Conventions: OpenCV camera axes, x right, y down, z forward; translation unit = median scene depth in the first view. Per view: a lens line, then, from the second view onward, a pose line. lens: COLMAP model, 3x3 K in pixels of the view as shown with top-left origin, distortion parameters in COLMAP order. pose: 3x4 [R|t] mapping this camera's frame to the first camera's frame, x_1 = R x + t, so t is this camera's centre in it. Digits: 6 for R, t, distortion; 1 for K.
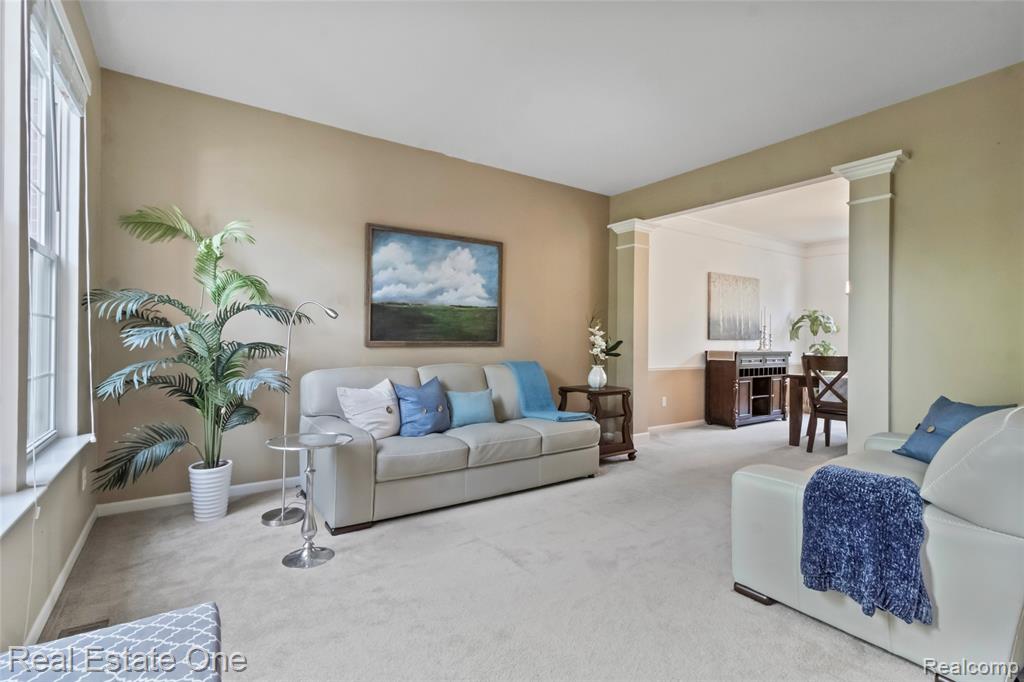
lens RADIAL K [[482.0, 0, 518.5], [0, 482.0, 340.7], [0, 0, 1]] dist [0.000201, 0.001088]
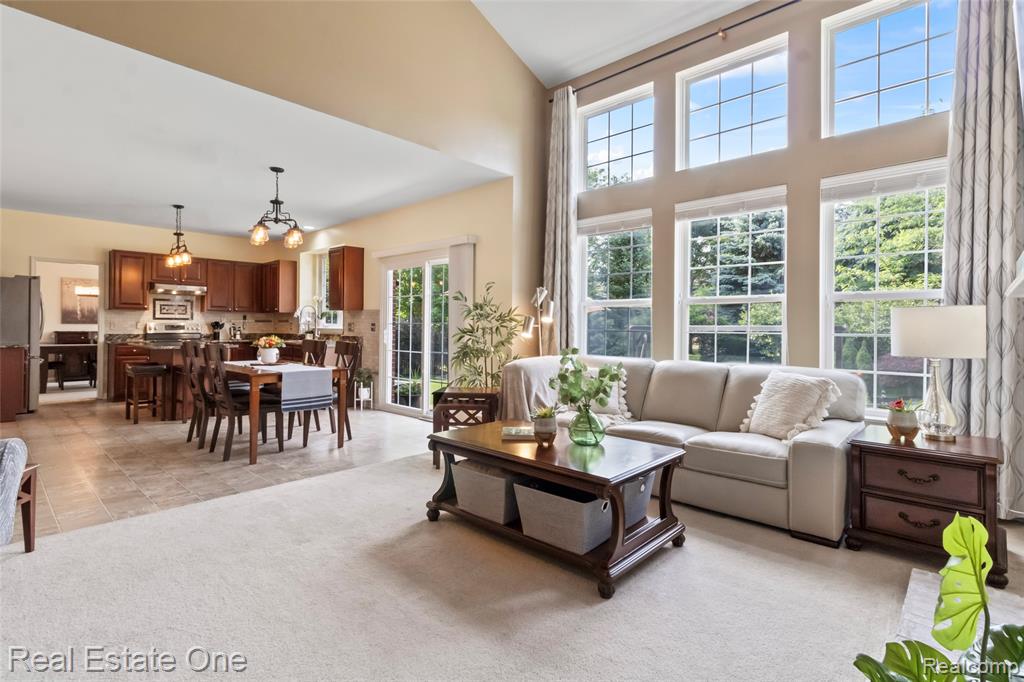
lens RADIAL K [[482.0, 0, 511.5], [0, 482.0, 322.8], [0, 0, 1]] dist [0.000201, 0.001088]
pose [[0.973487, 0.002361, 0.228730, 2.135577], [0.000153, 0.999940, -0.010972, 0.018941], [-0.228742, 0.010716, 0.973428, -1.144378]]
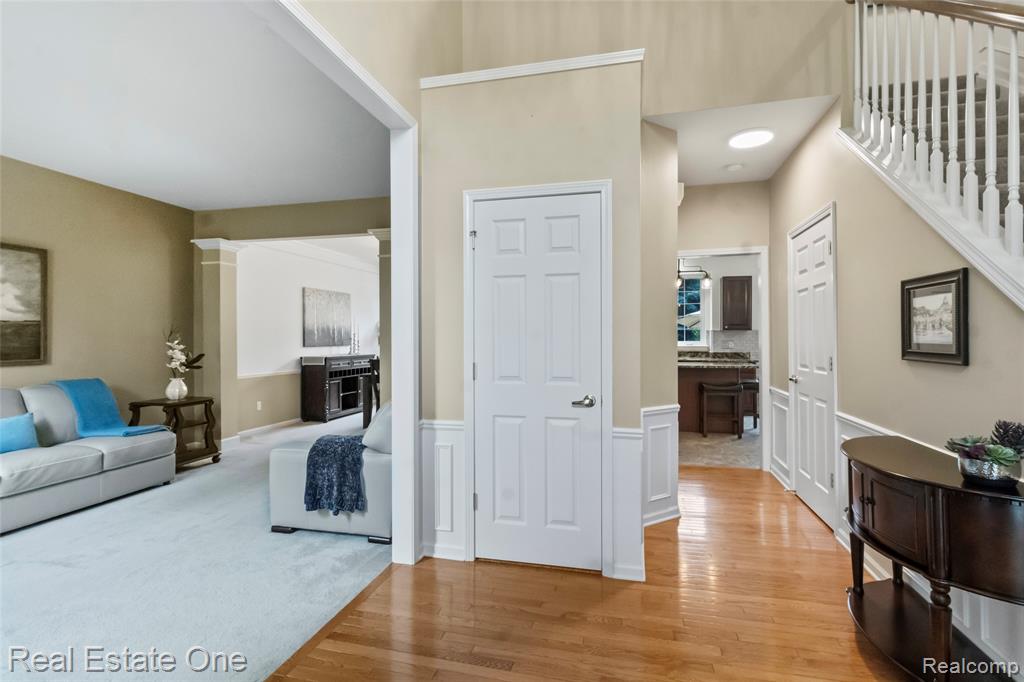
lens RADIAL K [[482.0, 0, 518.1], [0, 482.0, 339.1], [0, 0, 1]] dist [0.000201, 0.001088]
pose [[0.743593, -0.013392, 0.668499, 0.017296], [0.014404, 0.999888, 0.004008, -0.027157], [-0.668478, 0.006649, 0.743703, -0.274262]]
